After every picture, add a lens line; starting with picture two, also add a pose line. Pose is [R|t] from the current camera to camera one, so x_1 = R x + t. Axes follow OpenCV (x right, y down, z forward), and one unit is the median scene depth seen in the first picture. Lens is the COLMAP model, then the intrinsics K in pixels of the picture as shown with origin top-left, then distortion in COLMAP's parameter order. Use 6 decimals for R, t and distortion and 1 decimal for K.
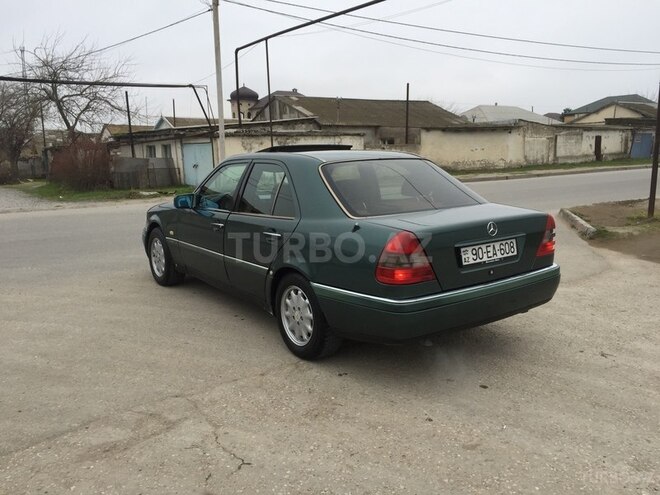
lens RADIAL K [[569.4, 0, 335.6], [0, 569.4, 250.2], [0, 0, 1]] dist [0.076838, -0.091646]
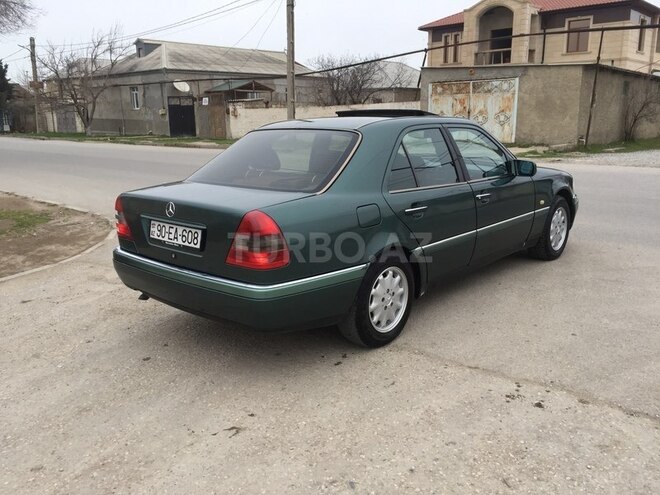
lens RADIAL K [[569.4, 0, 324.5], [0, 569.4, 246.2], [0, 0, 1]] dist [0.076838, -0.091646]
pose [[0.192972, 0.235574, -0.952506, 1.049764], [-0.156391, 0.965726, 0.207160, -0.182024], [0.968661, 0.108987, 0.223200, 0.893083]]
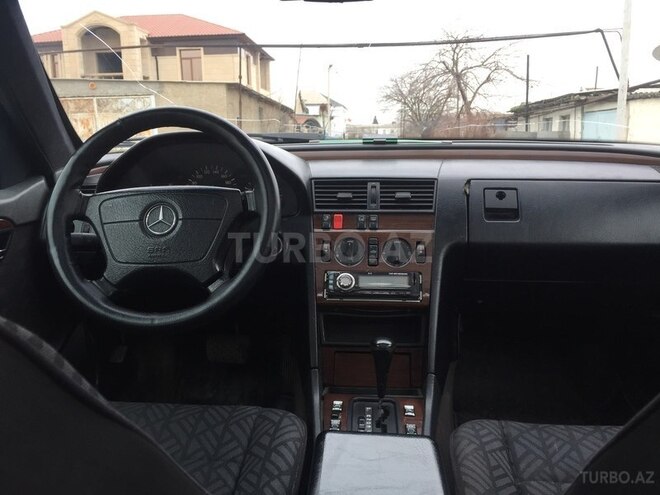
lens RADIAL K [[569.4, 0, 326.8], [0, 569.4, 237.5], [0, 0, 1]] dist [0.076838, -0.091646]
pose [[0.751110, 0.107105, -0.651431, -0.007820], [-0.102534, 0.993704, 0.045158, -0.107352], [0.652166, 0.032875, 0.757363, 1.182891]]
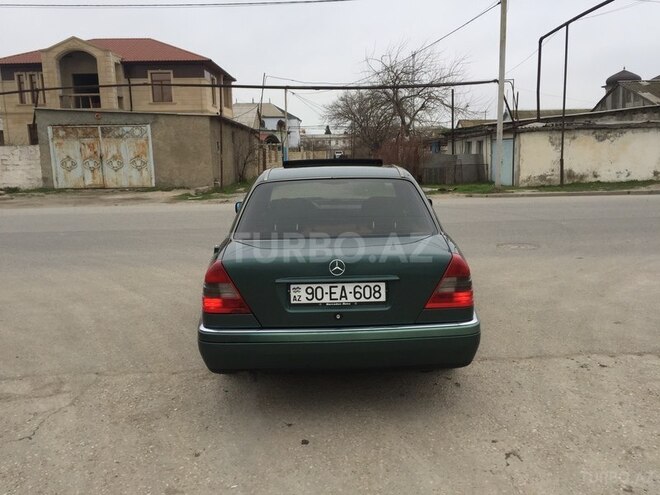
lens RADIAL K [[569.4, 0, 328.8], [0, 569.4, 247.2], [0, 0, 1]] dist [0.076838, -0.091646]
pose [[0.804523, 0.102200, -0.585062, 0.659417], [-0.097144, 0.994461, 0.040130, -0.087376], [0.585923, 0.024549, 0.809995, 0.246518]]
